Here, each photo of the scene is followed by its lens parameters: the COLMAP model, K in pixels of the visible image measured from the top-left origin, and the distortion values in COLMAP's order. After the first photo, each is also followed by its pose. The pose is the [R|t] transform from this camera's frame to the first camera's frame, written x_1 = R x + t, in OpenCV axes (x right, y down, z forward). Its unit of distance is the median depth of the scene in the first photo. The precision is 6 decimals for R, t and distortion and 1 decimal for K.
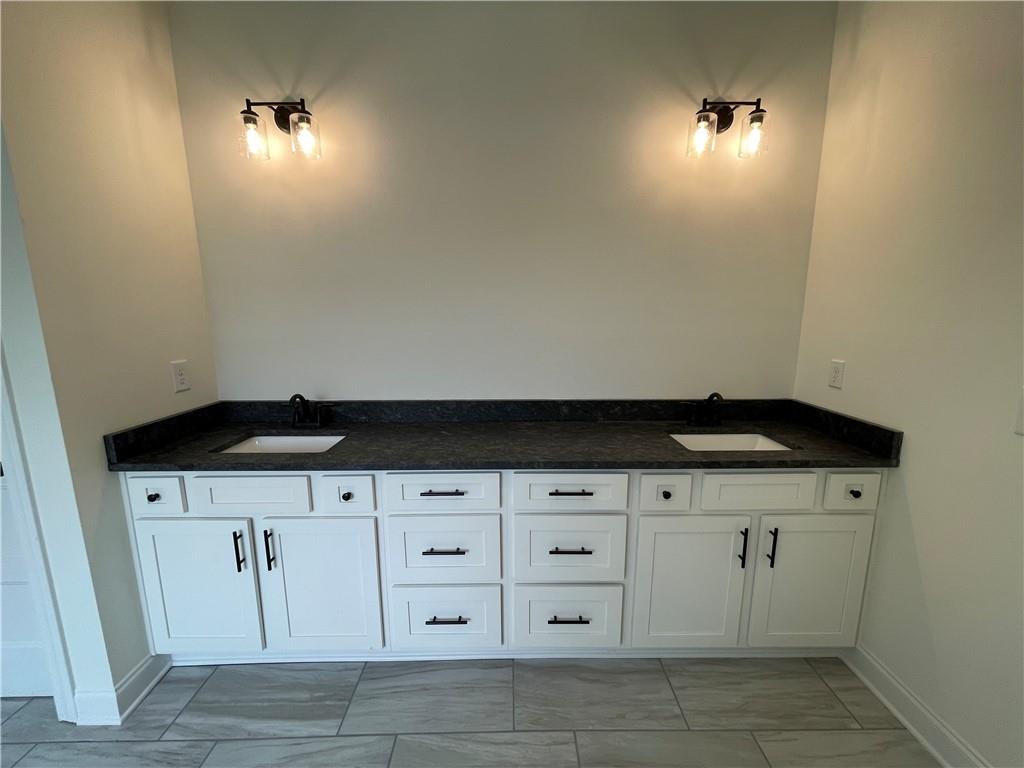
lens RADIAL K [[413.1, 0, 513.2], [0, 413.1, 381.7], [0, 0, 1]] dist [-0.001086, -0.000177]
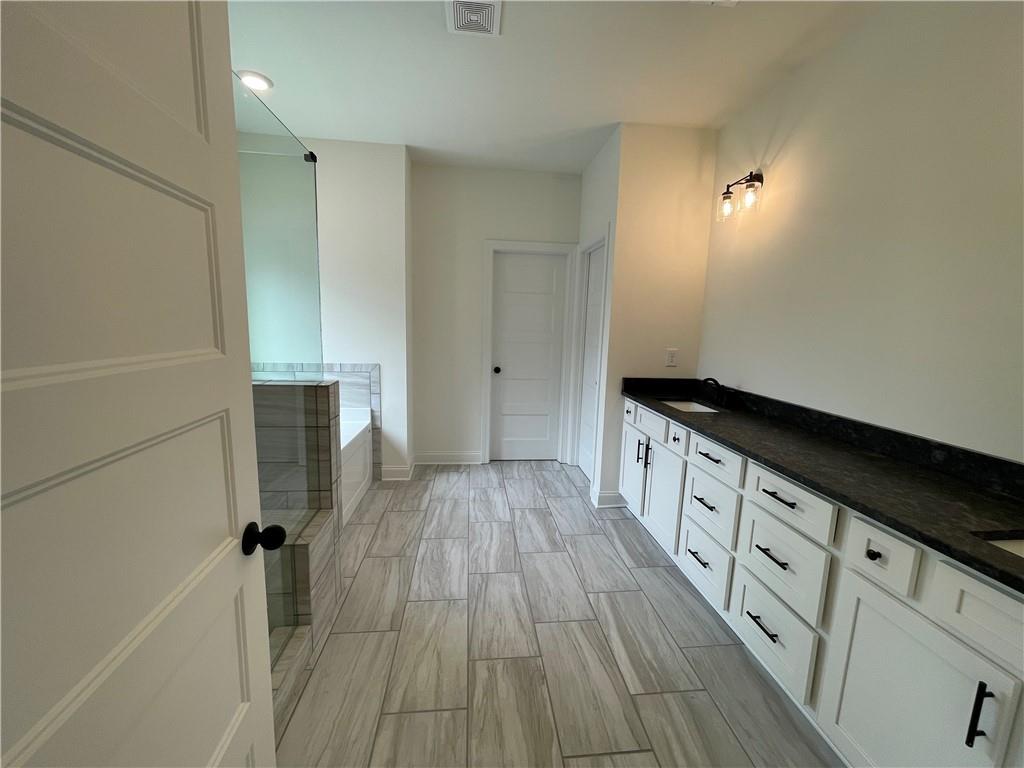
lens RADIAL K [[413.1, 0, 513.2], [0, 413.1, 381.7], [0, 0, 1]] dist [-0.001086, -0.000177]
pose [[0.088335, 0.147528, -0.985105, 0.979557], [-0.197745, 0.971885, 0.127817, -0.006864], [0.976265, 0.183509, 0.115024, 0.185944]]
